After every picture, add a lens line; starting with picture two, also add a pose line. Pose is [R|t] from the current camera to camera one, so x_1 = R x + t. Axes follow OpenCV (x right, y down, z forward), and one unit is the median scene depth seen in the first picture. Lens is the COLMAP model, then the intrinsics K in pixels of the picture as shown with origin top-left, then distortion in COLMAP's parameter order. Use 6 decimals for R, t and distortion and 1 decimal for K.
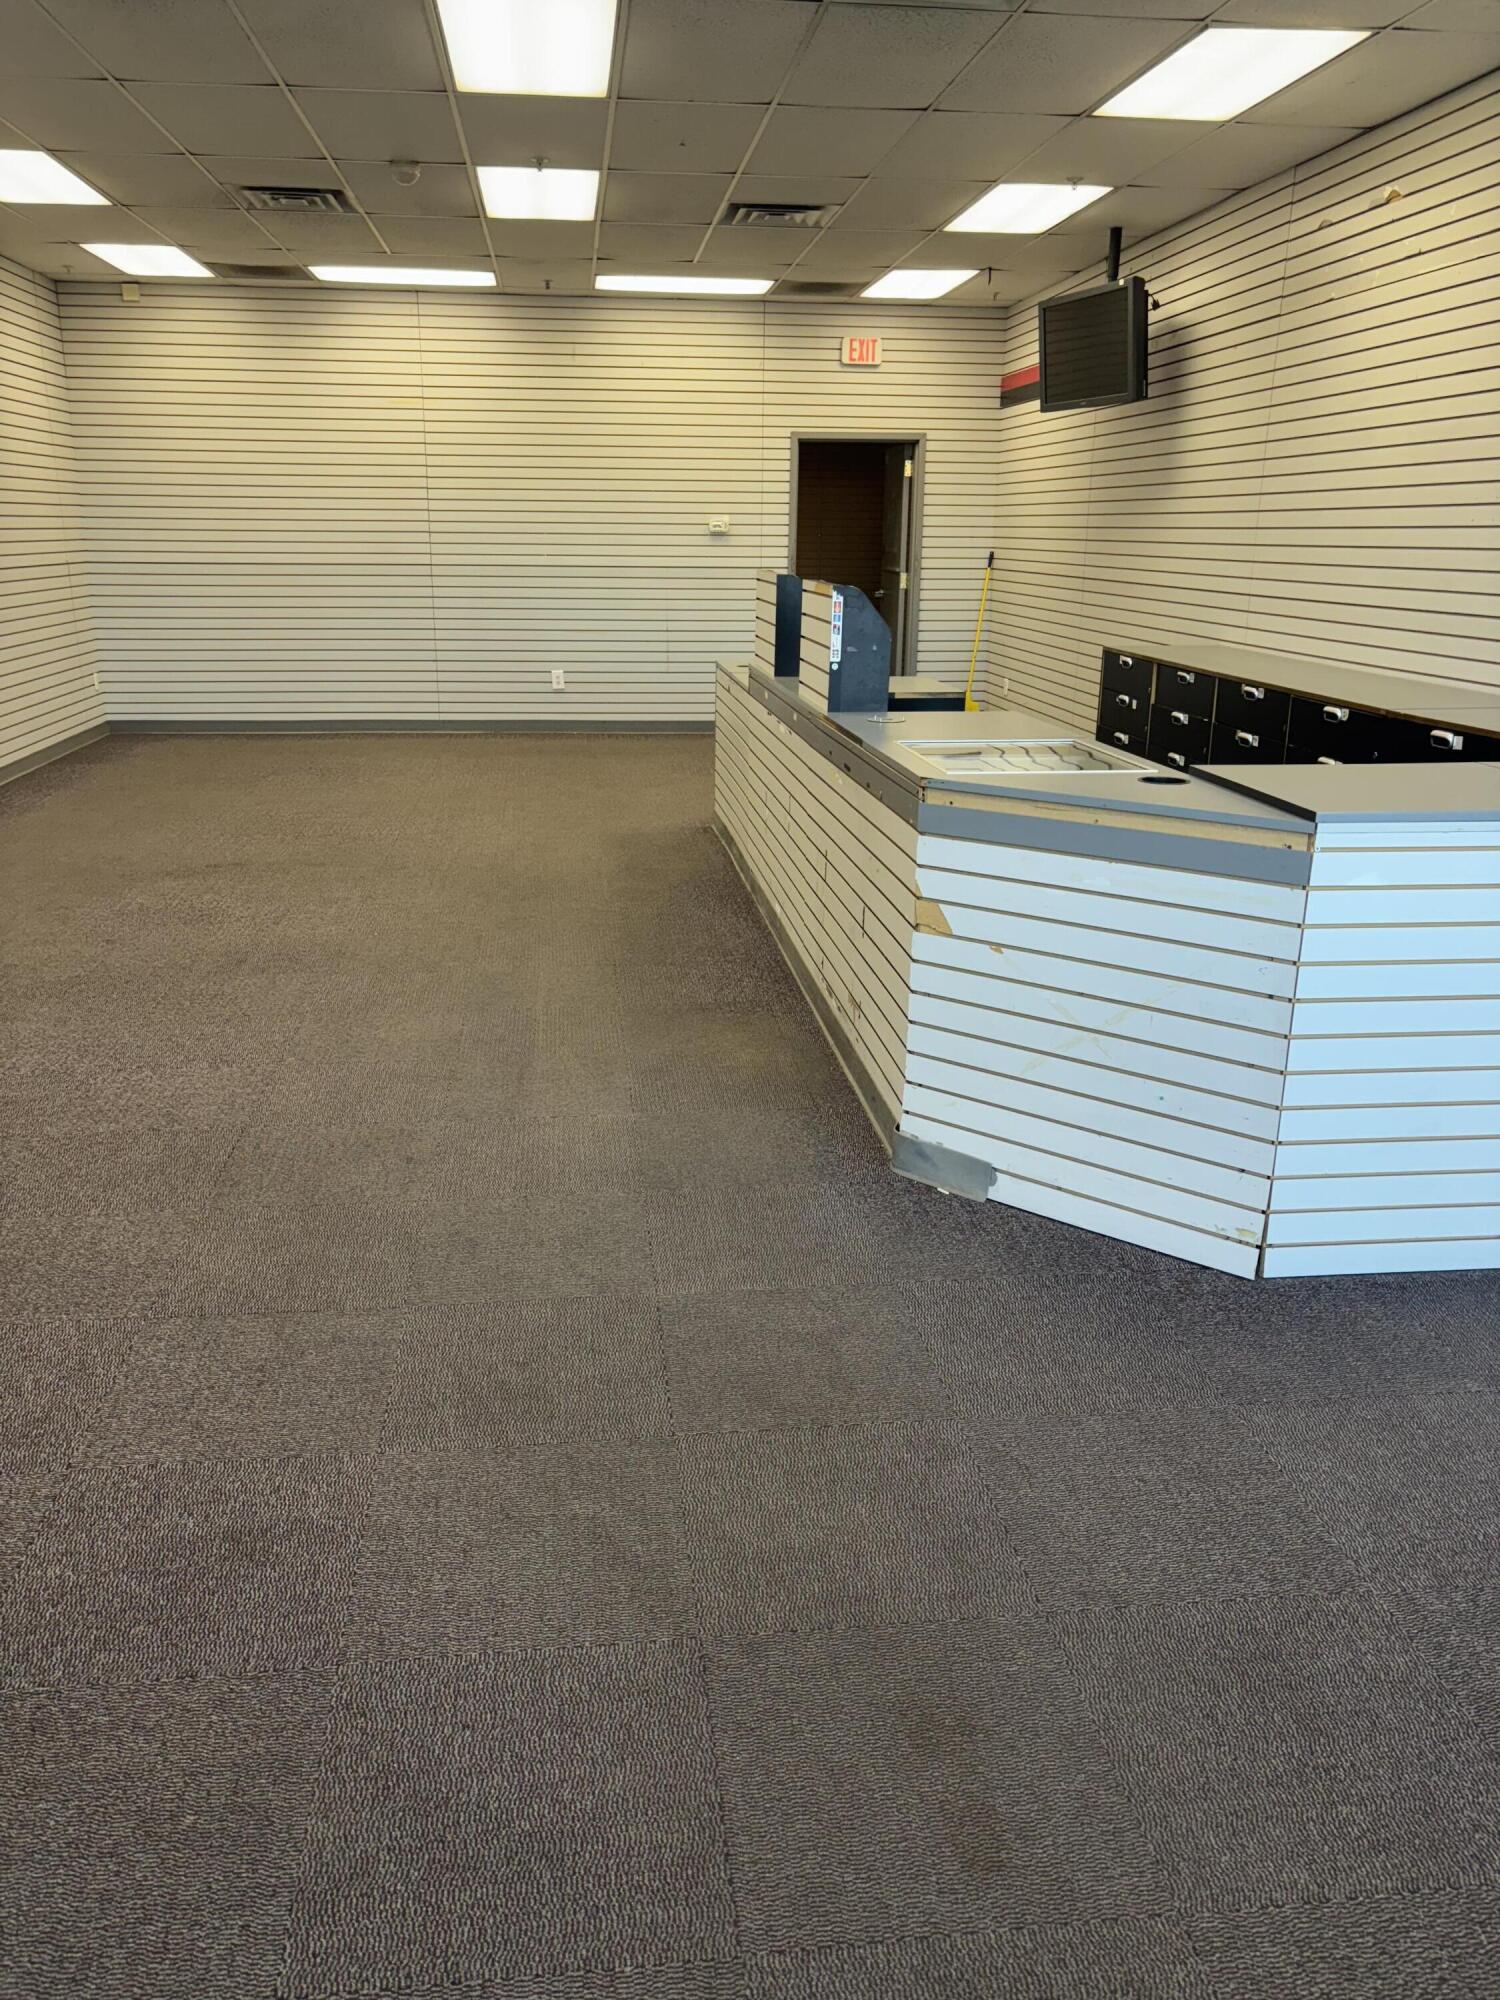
lens RADIAL K [[1531.9, 0, 738.6], [0, 1531.9, 997.6], [0, 0, 1]] dist [0.041605, -0.047663]
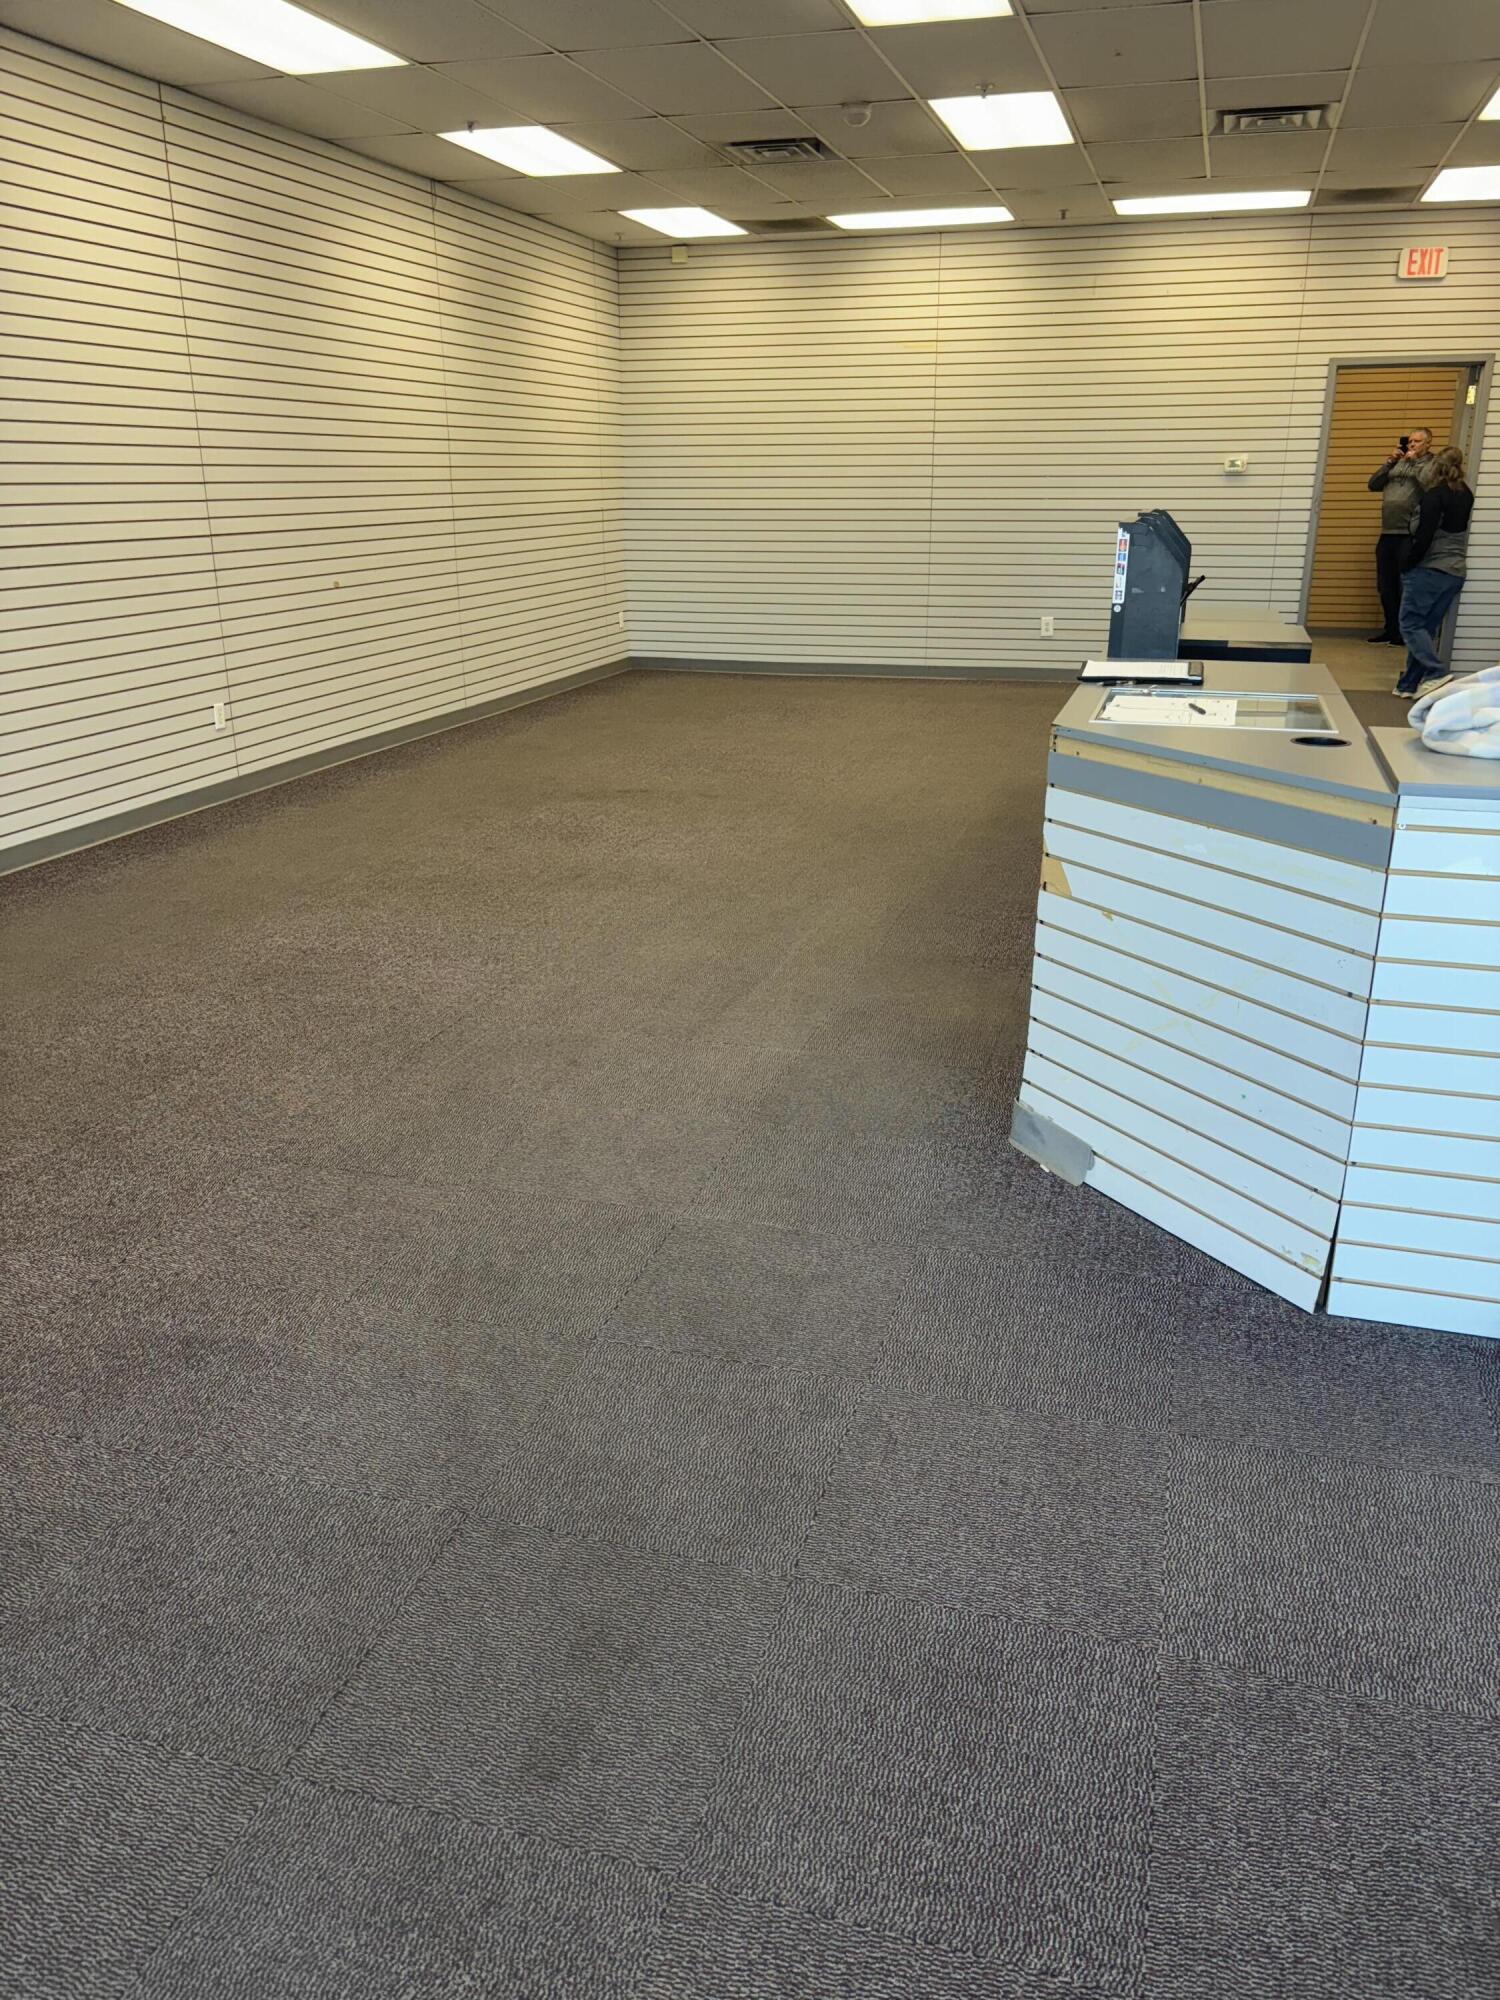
lens RADIAL K [[1531.9, 0, 735.0], [0, 1531.9, 1002.4], [0, 0, 1]] dist [0.041605, -0.047663]
pose [[0.919217, 0.115889, -0.376311, 0.173044], [-0.103421, 0.993212, 0.053244, -0.003028], [0.379927, -0.010025, 0.924962, 0.032424]]
